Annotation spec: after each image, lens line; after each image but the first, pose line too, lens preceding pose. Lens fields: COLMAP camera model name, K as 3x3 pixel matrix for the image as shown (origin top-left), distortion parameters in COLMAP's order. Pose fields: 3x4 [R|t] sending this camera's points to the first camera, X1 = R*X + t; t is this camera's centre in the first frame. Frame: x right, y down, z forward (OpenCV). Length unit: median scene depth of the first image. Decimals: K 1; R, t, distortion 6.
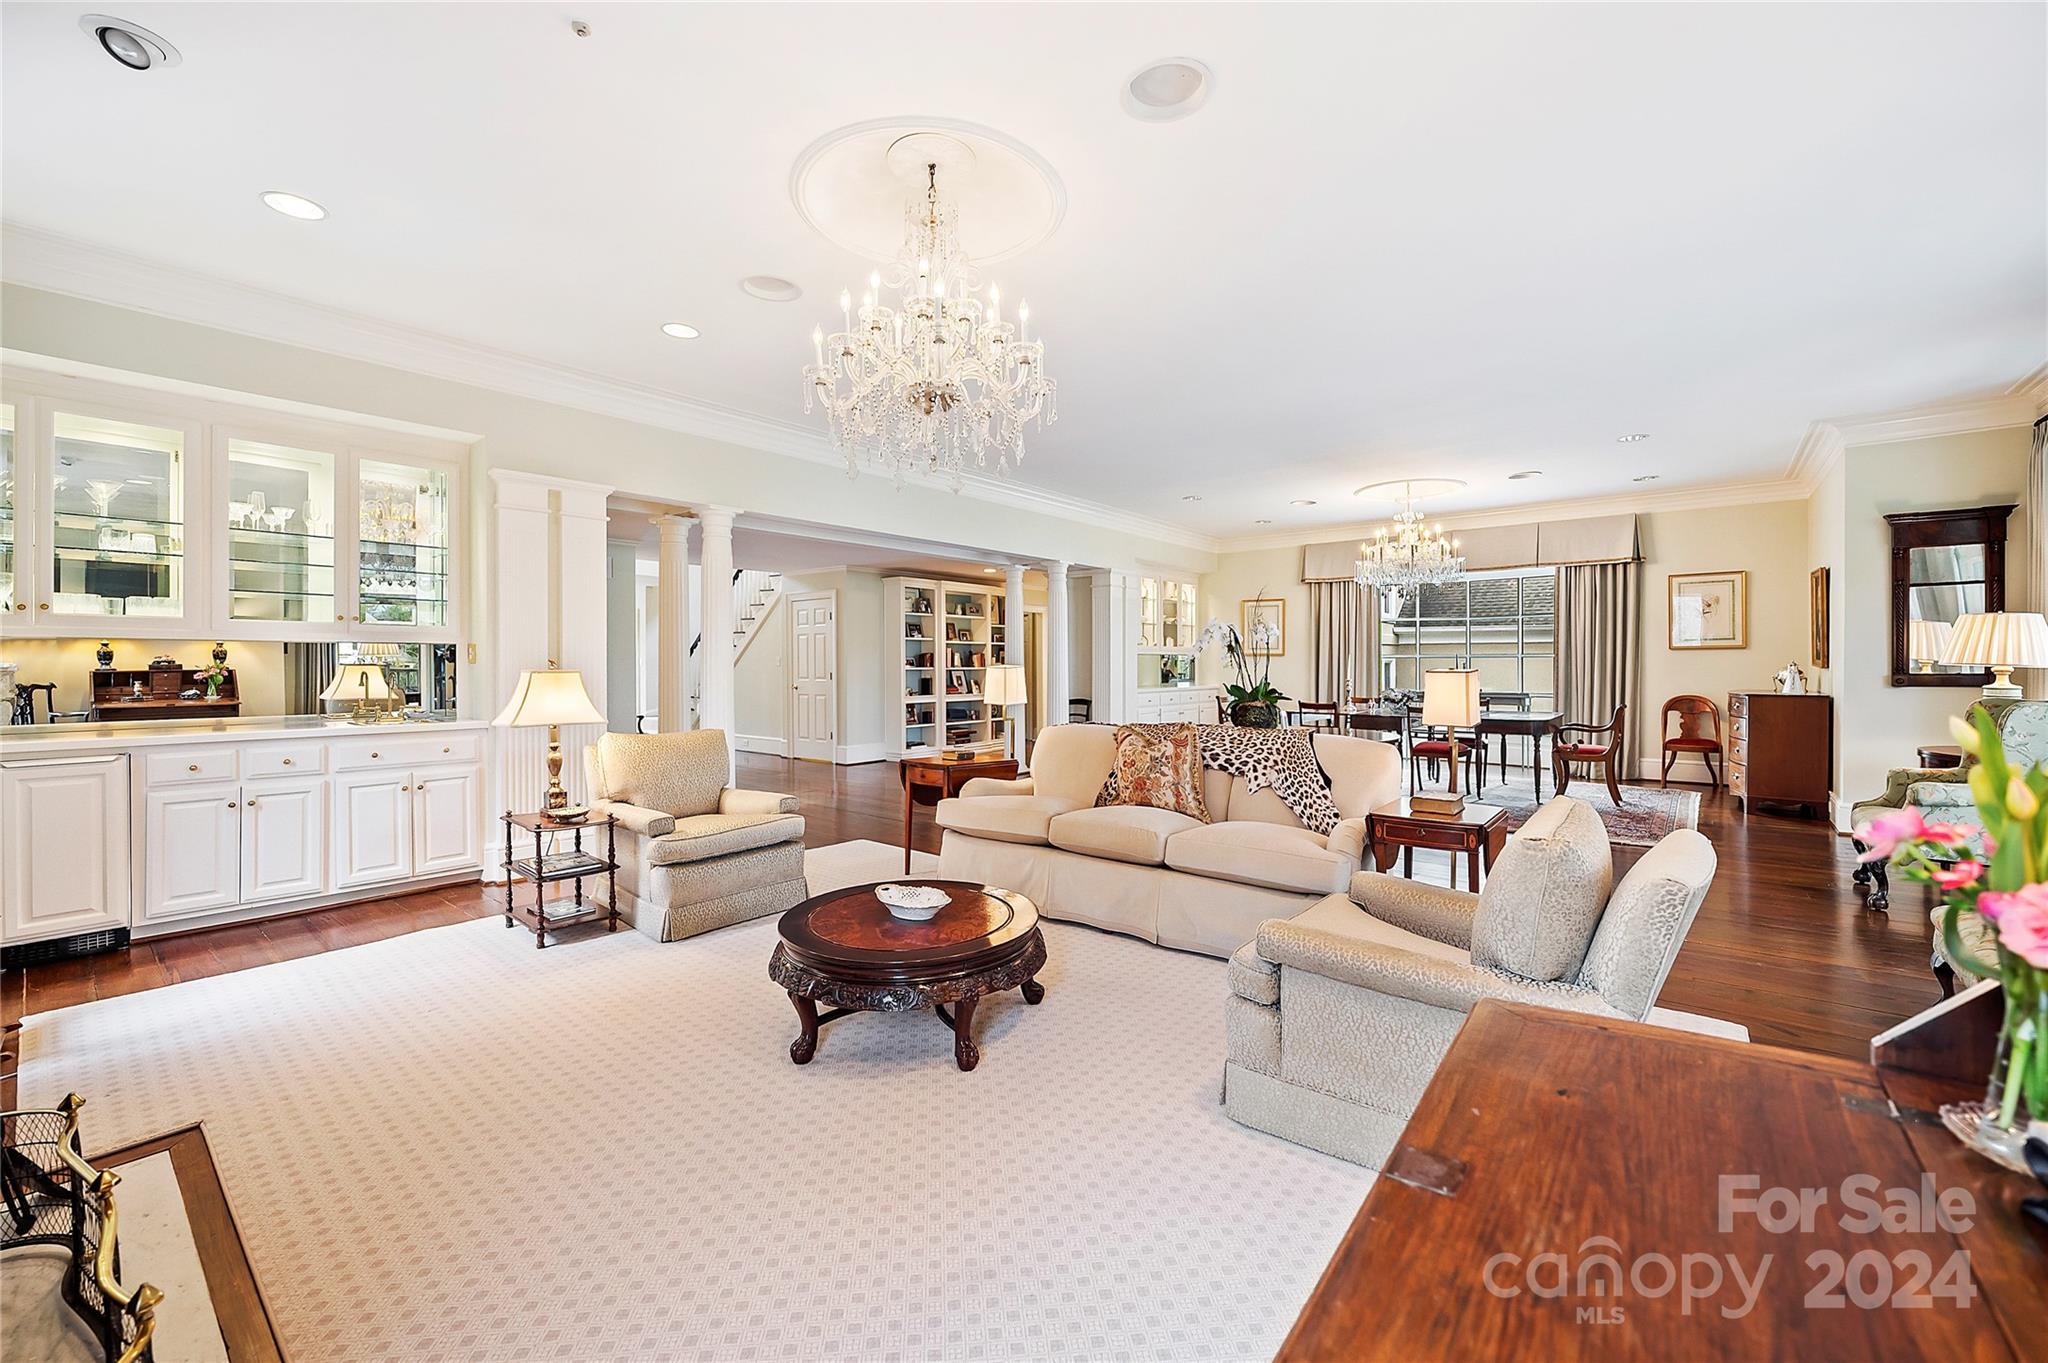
lens RADIAL K [[821.5, 0, 1026.7], [0, 821.5, 675.8], [0, 0, 1]] dist [-0.000147, -0.000088]
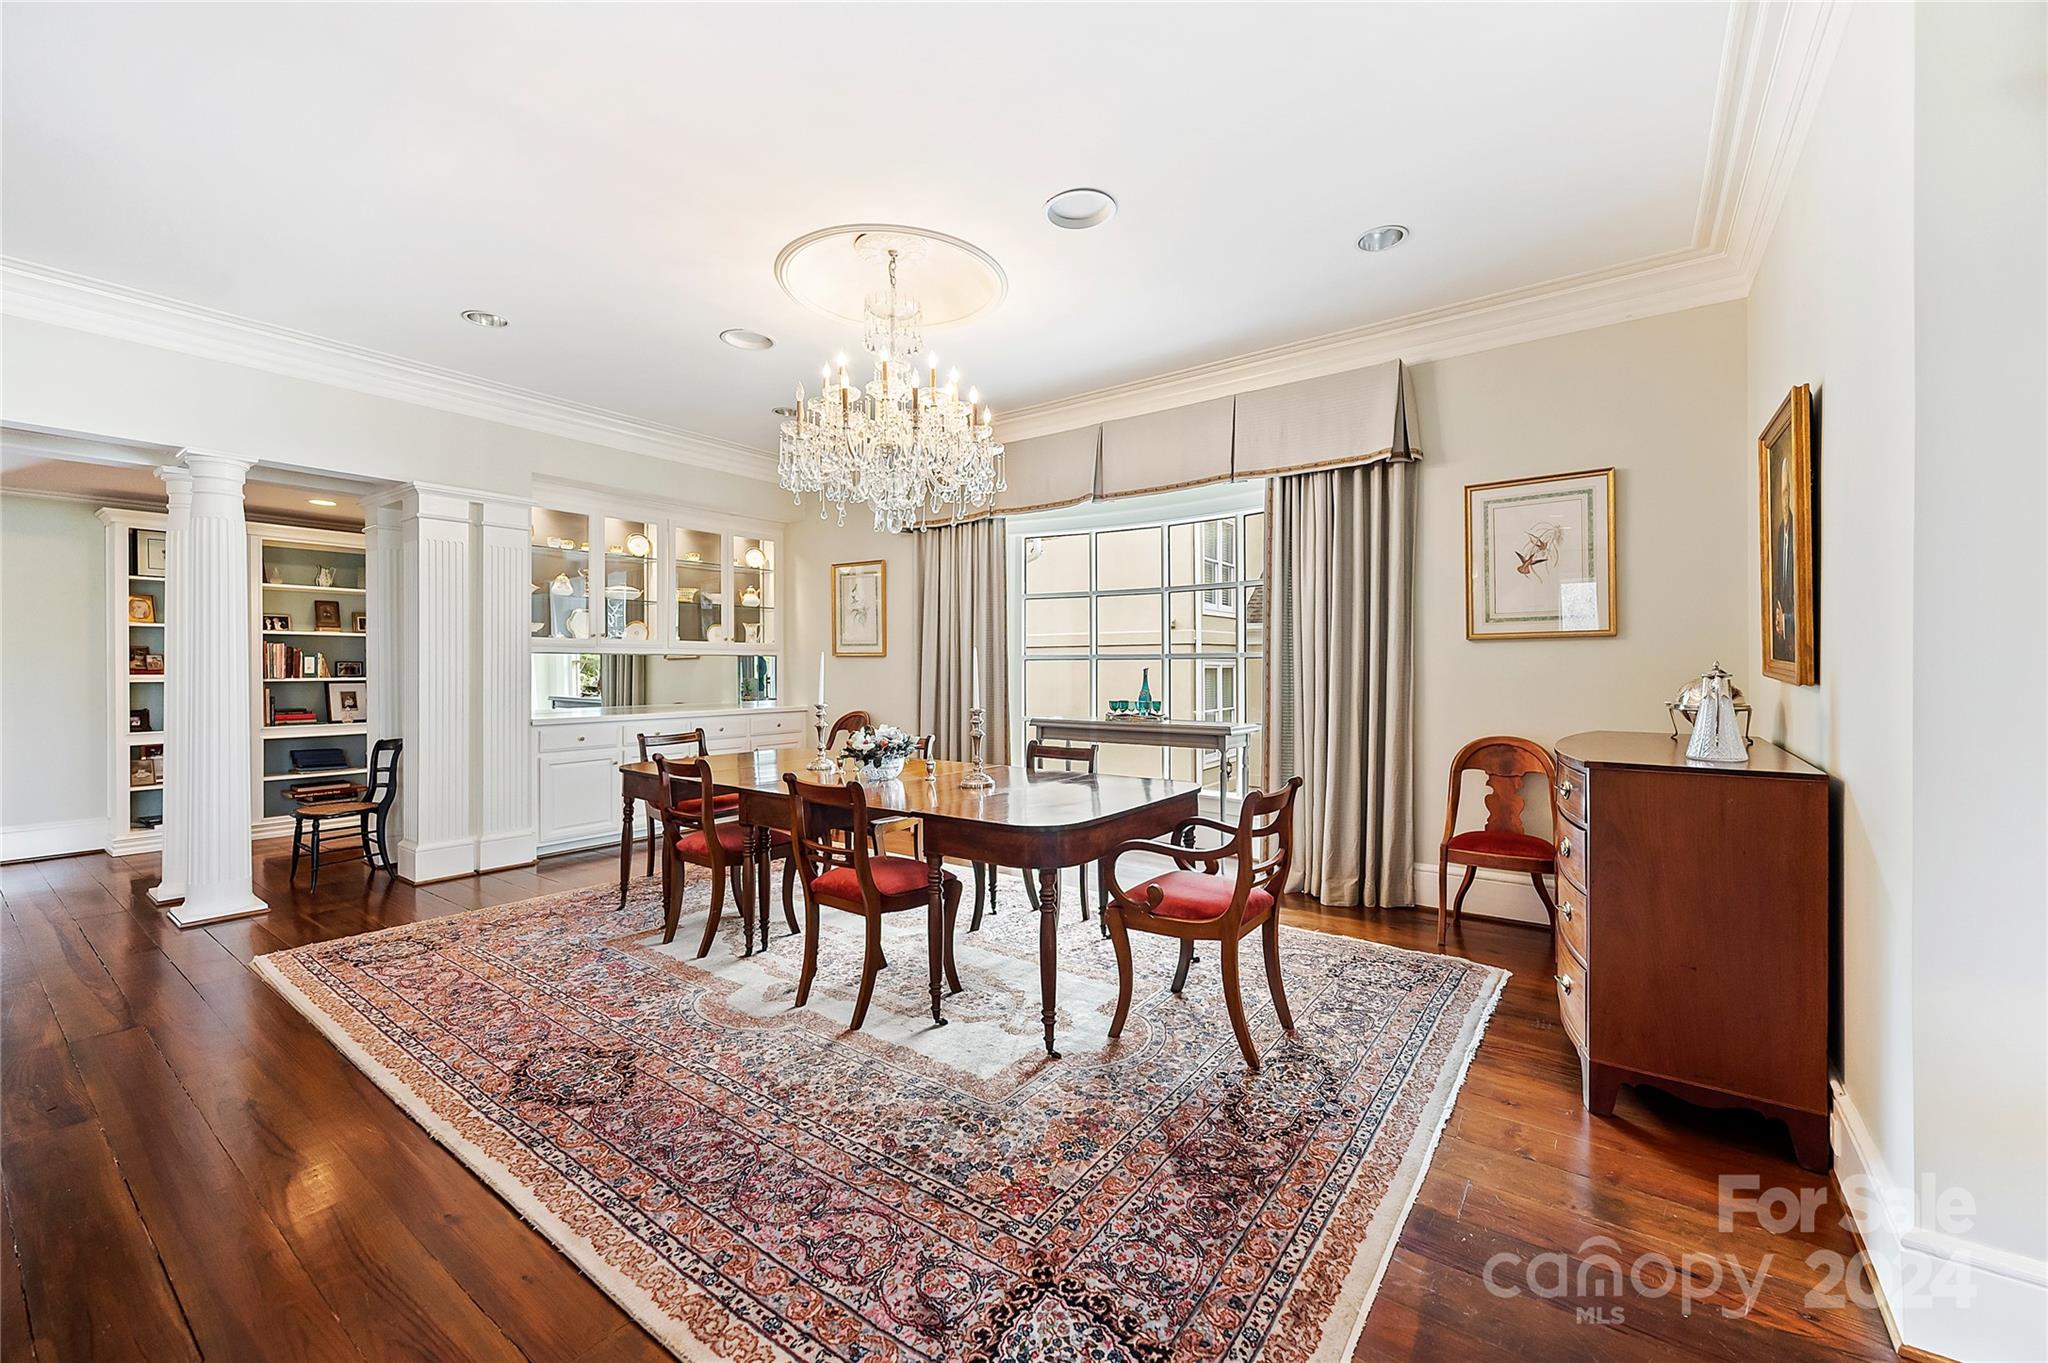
lens RADIAL K [[821.5, 0, 1017.8], [0, 821.5, 672.6], [0, 0, 1]] dist [-0.000147, -0.000088]
pose [[0.998928, -0.002027, 0.046256, 0.498005], [0.002418, 0.999962, -0.008391, -0.009754], [-0.046237, 0.008494, 0.998894, 0.533394]]
